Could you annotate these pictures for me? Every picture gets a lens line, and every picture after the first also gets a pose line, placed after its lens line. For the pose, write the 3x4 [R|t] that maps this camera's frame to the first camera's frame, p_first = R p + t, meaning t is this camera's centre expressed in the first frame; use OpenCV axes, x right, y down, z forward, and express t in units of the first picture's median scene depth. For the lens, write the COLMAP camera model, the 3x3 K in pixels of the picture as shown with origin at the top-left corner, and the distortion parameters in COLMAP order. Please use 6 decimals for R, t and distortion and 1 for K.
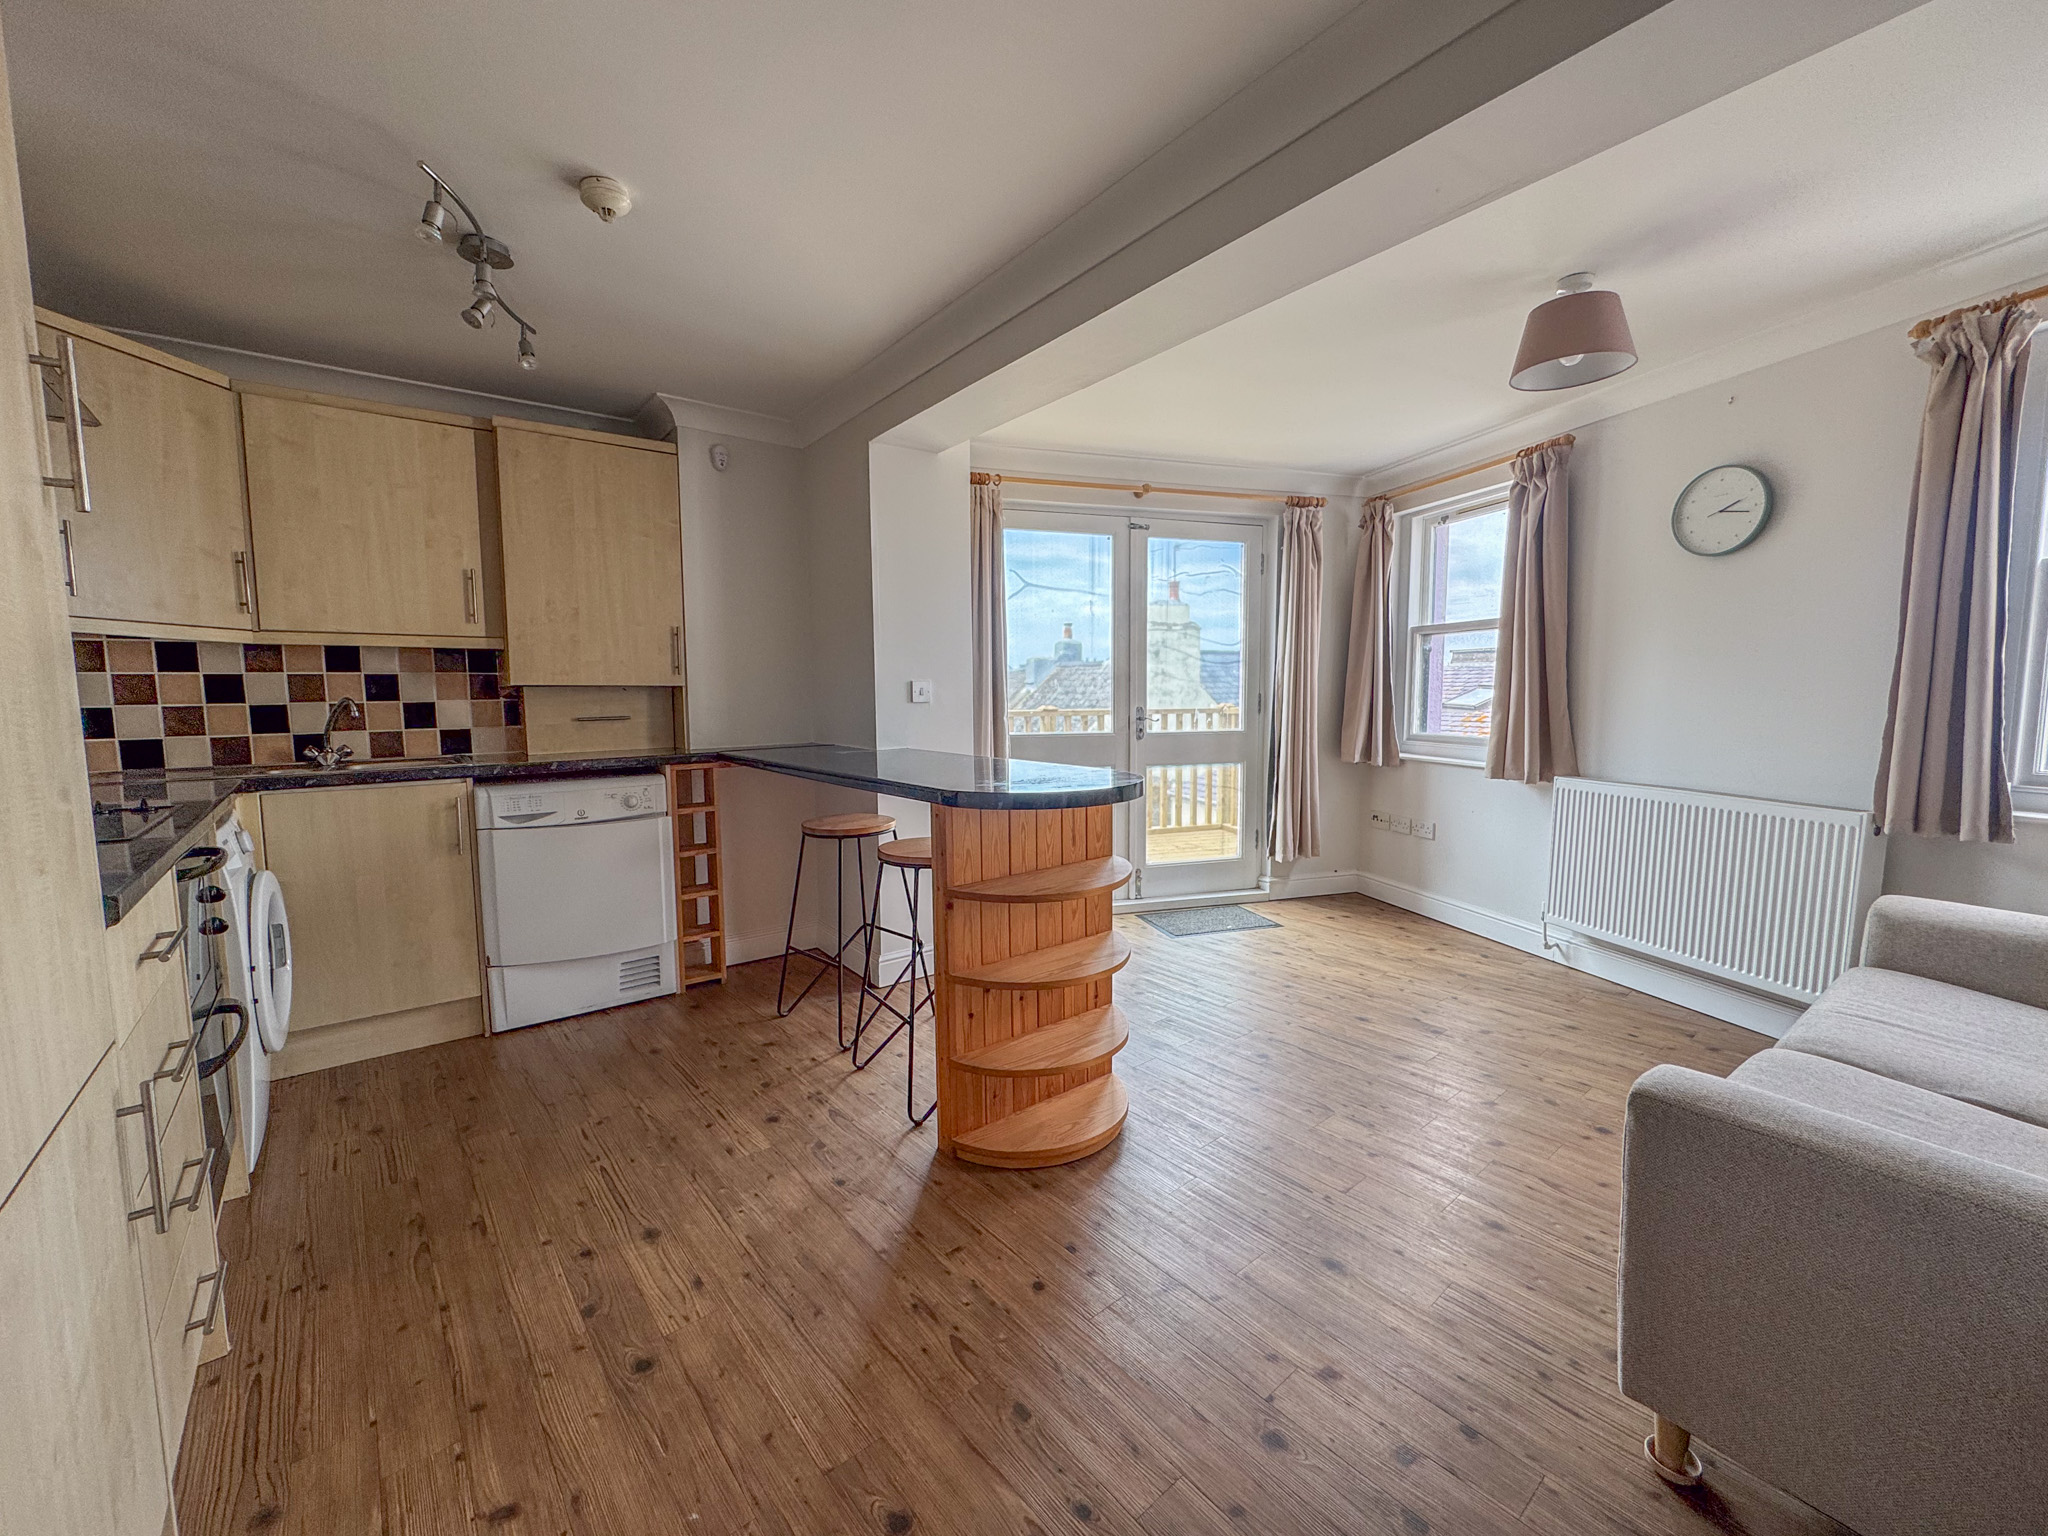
lens RADIAL K [[826.3, 0, 1014.0], [0, 826.3, 770.4], [0, 0, 1]] dist [-0.001348, -0.000273]
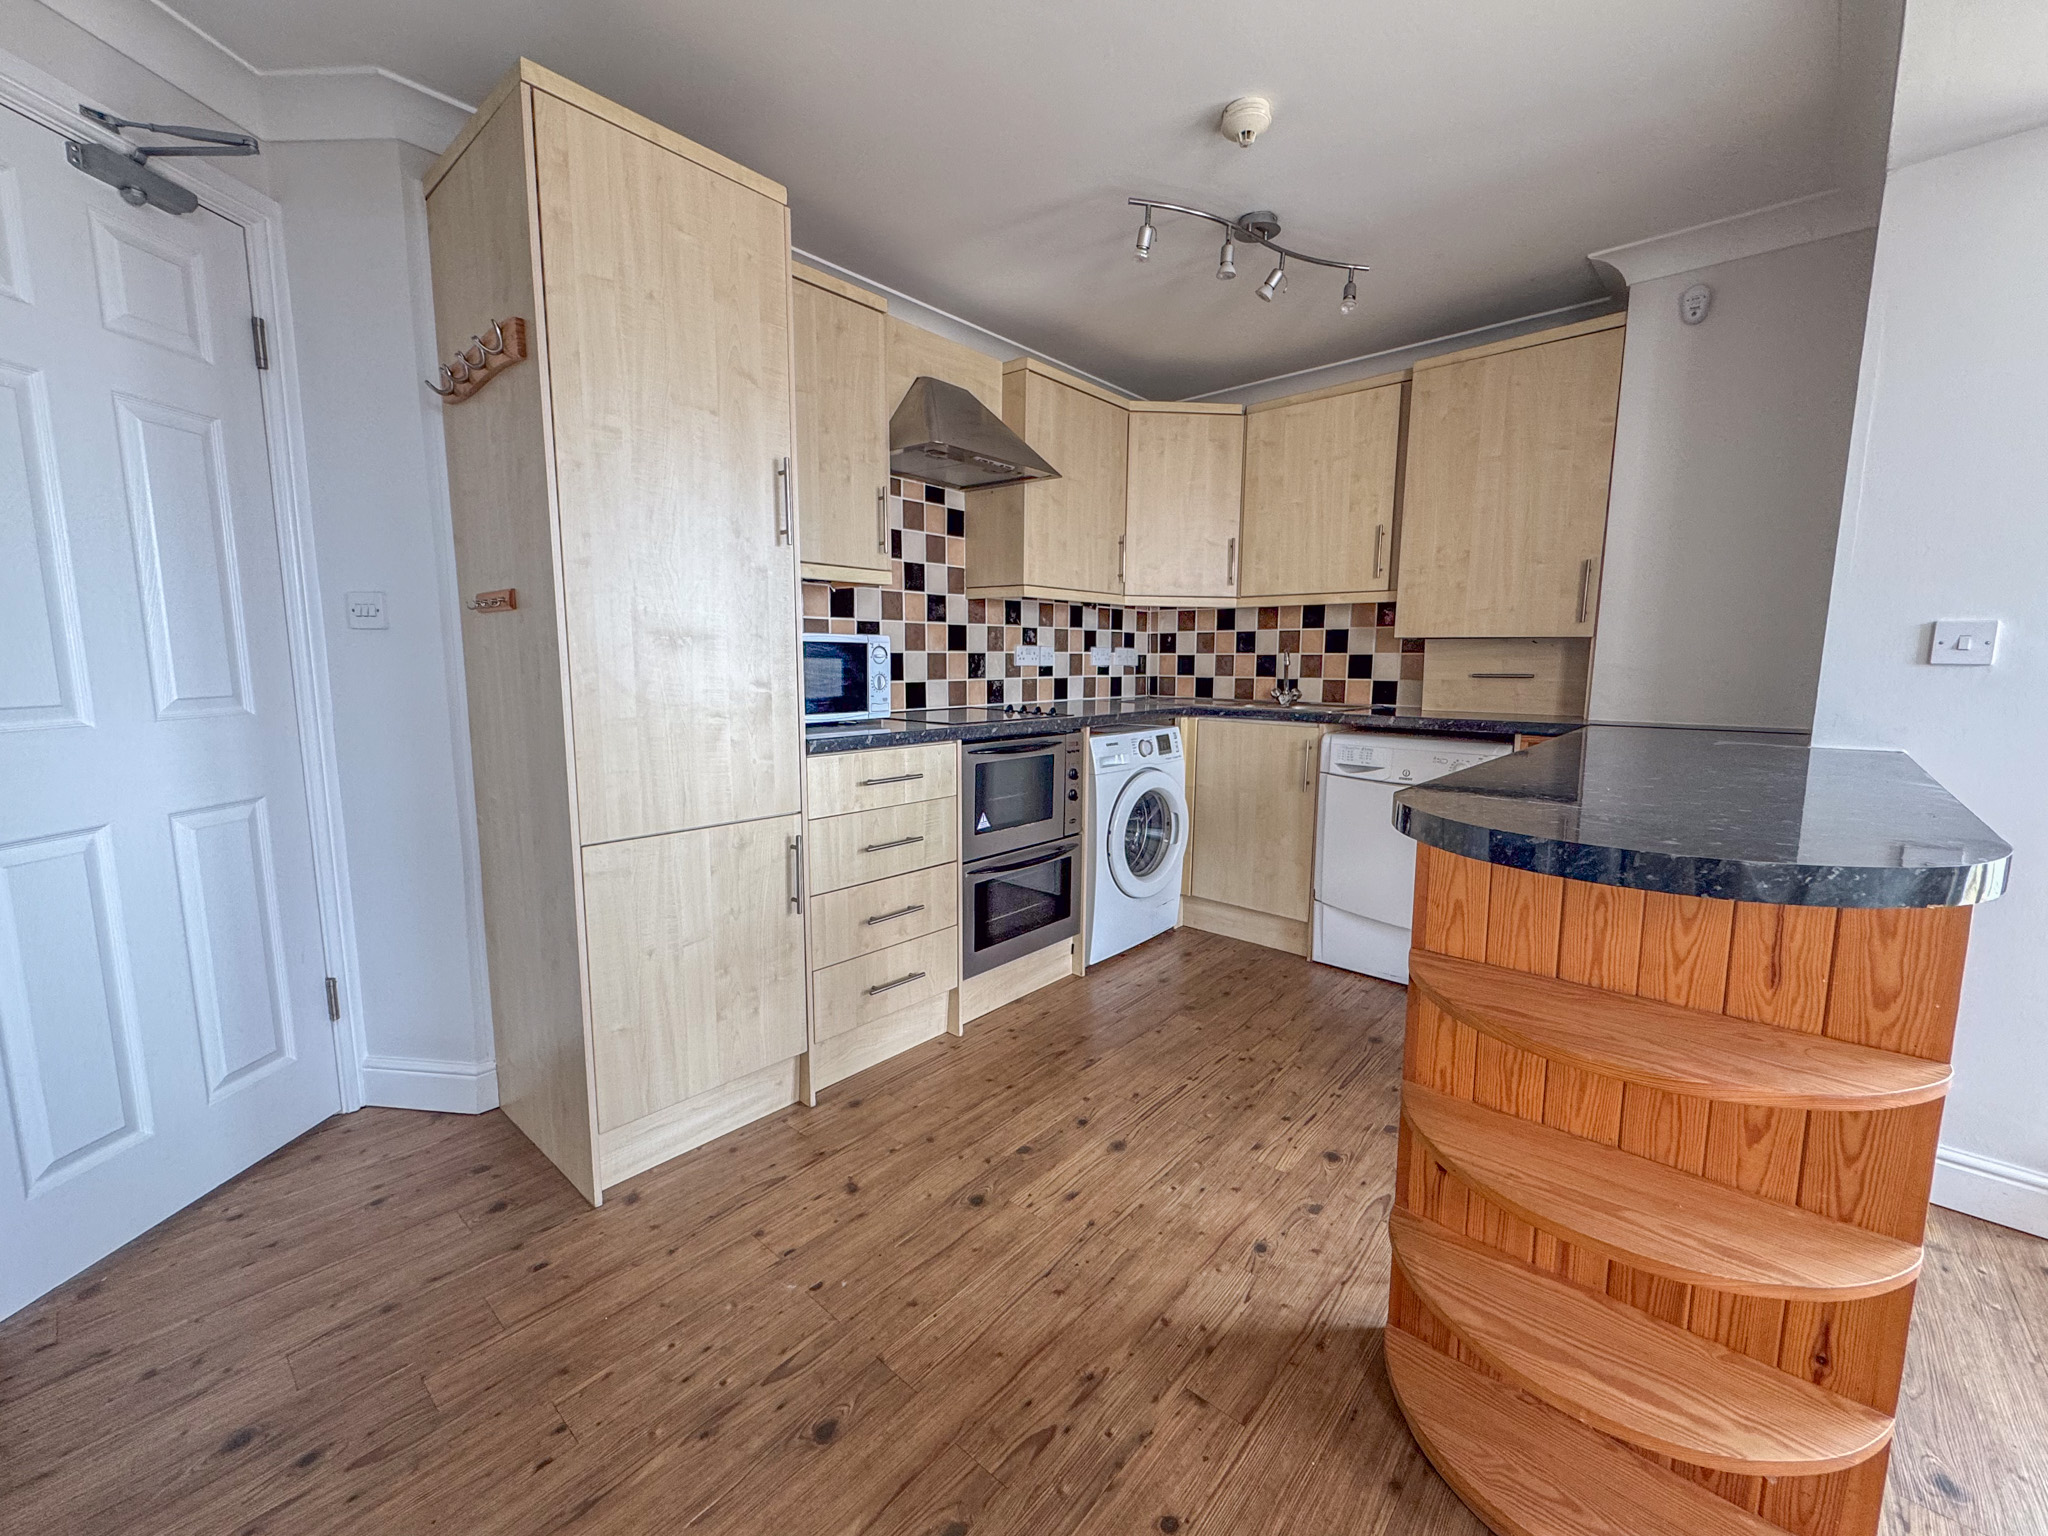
lens RADIAL K [[826.3, 0, 1016.1], [0, 826.3, 764.7], [0, 0, 1]] dist [-0.001348, -0.000273]
pose [[0.159740, 0.138577, -0.977384, 0.374441], [-0.100911, 0.987203, 0.123476, -0.033537], [0.981988, 0.078905, 0.171679, 0.463866]]
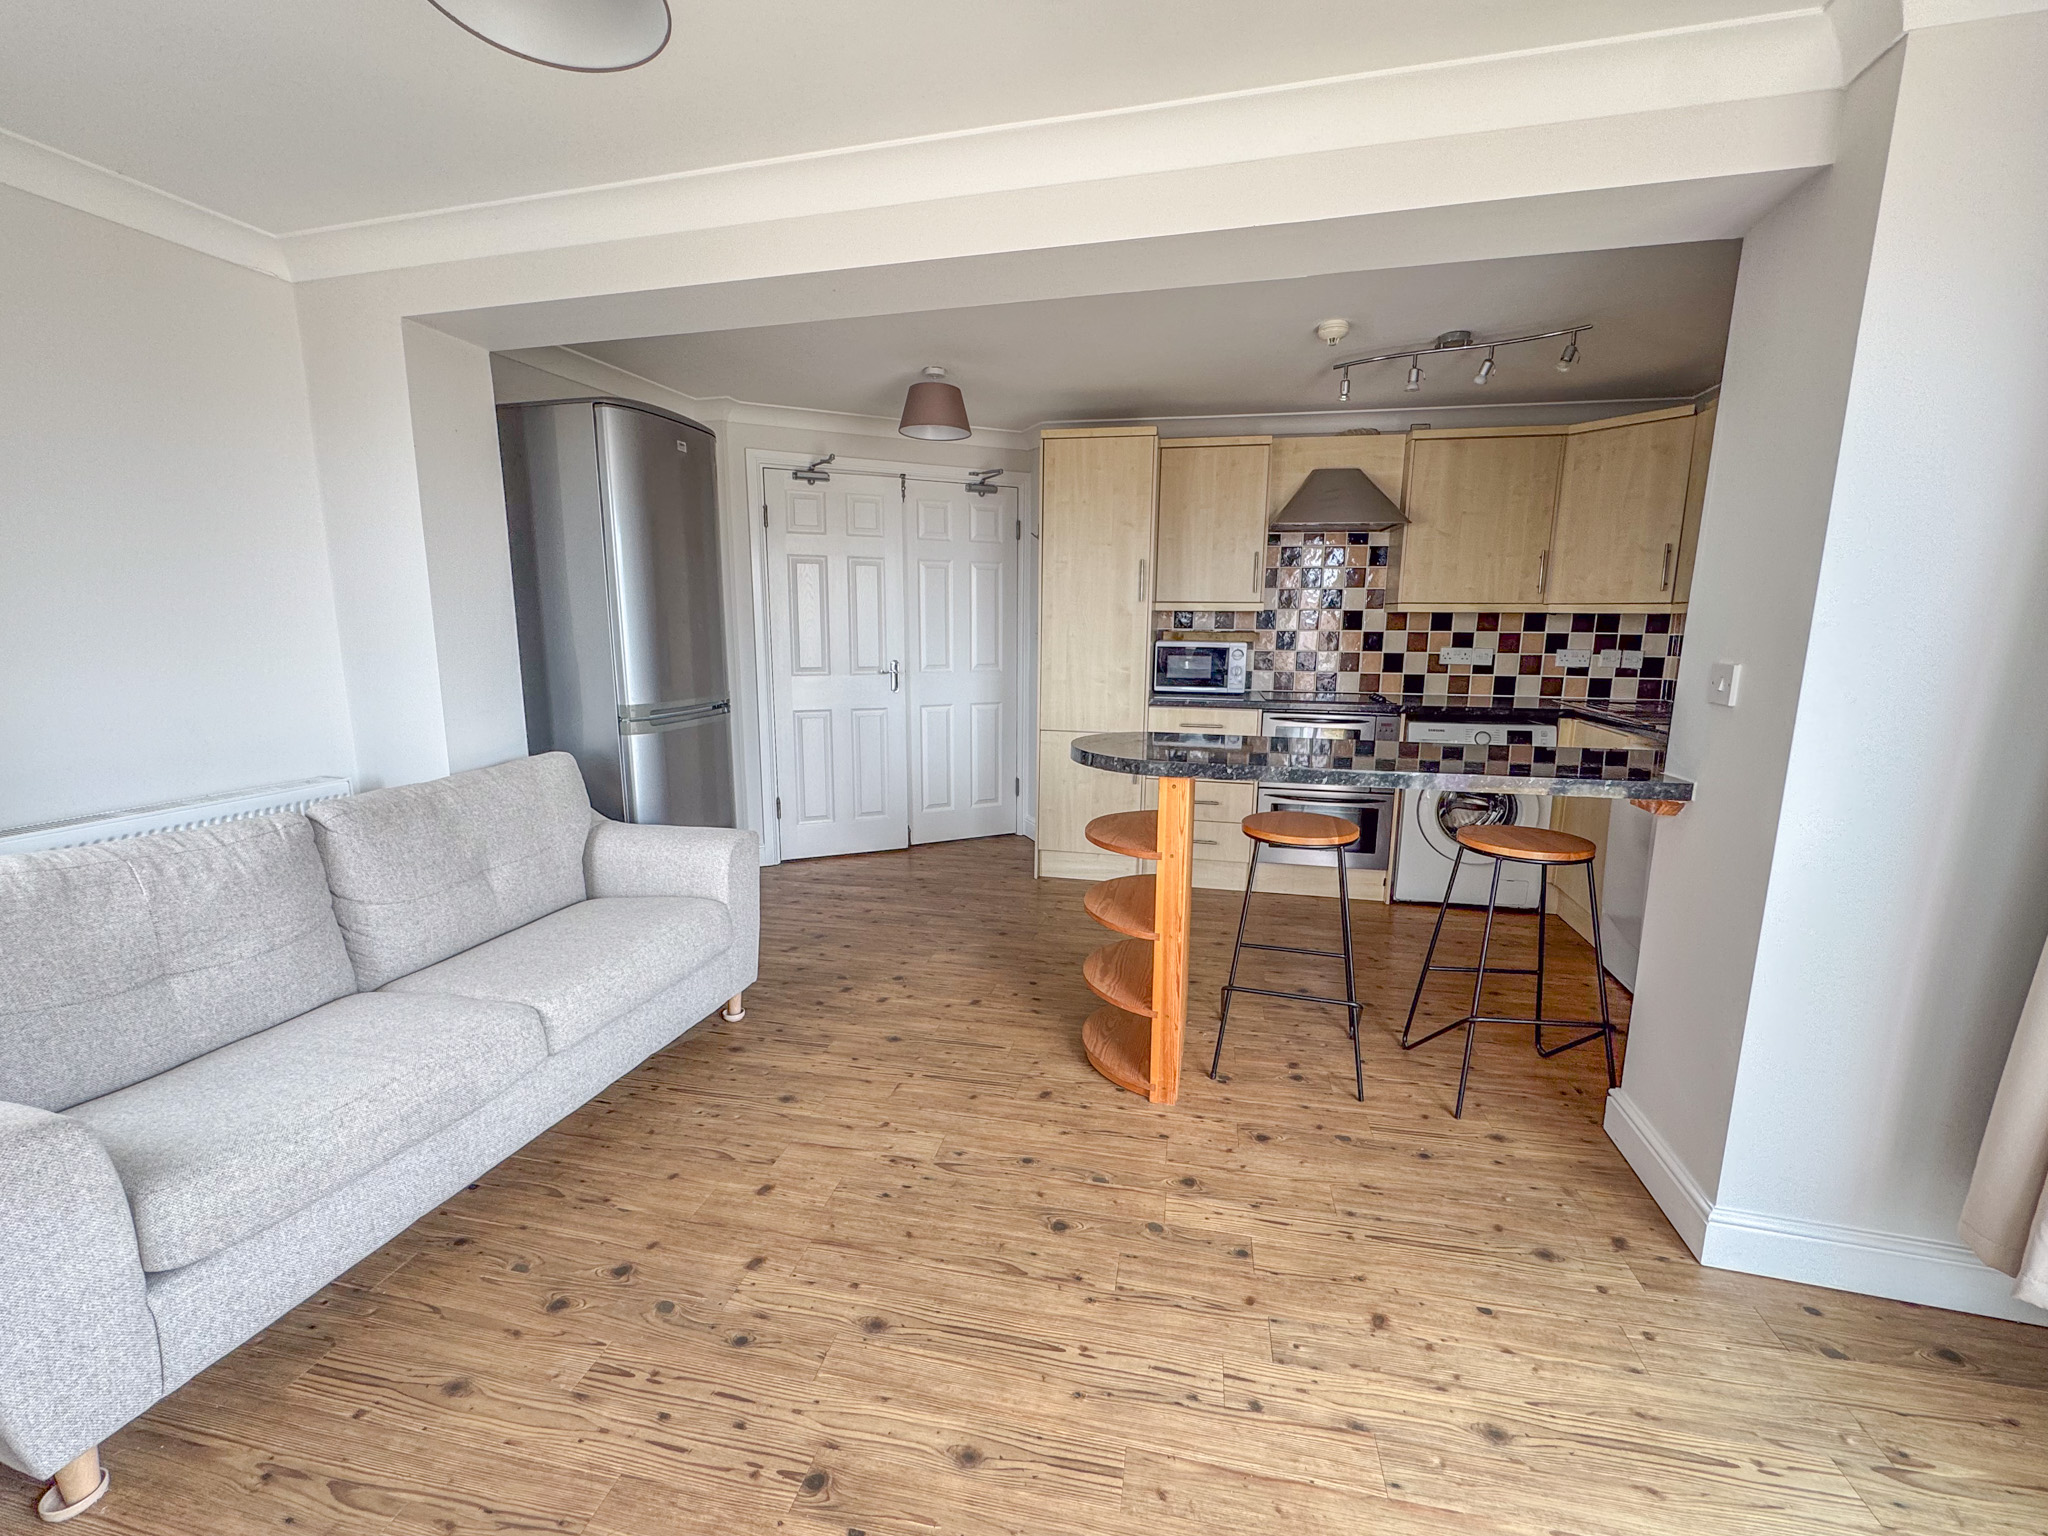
lens RADIAL K [[826.3, 0, 1023.4], [0, 826.3, 761.9], [0, 0, 1]] dist [-0.001348, -0.000273]
pose [[-0.780840, 0.104857, -0.615868, 0.727068], [-0.062232, 0.967855, 0.243687, -0.188905], [0.621623, 0.228607, -0.749215, 1.455771]]
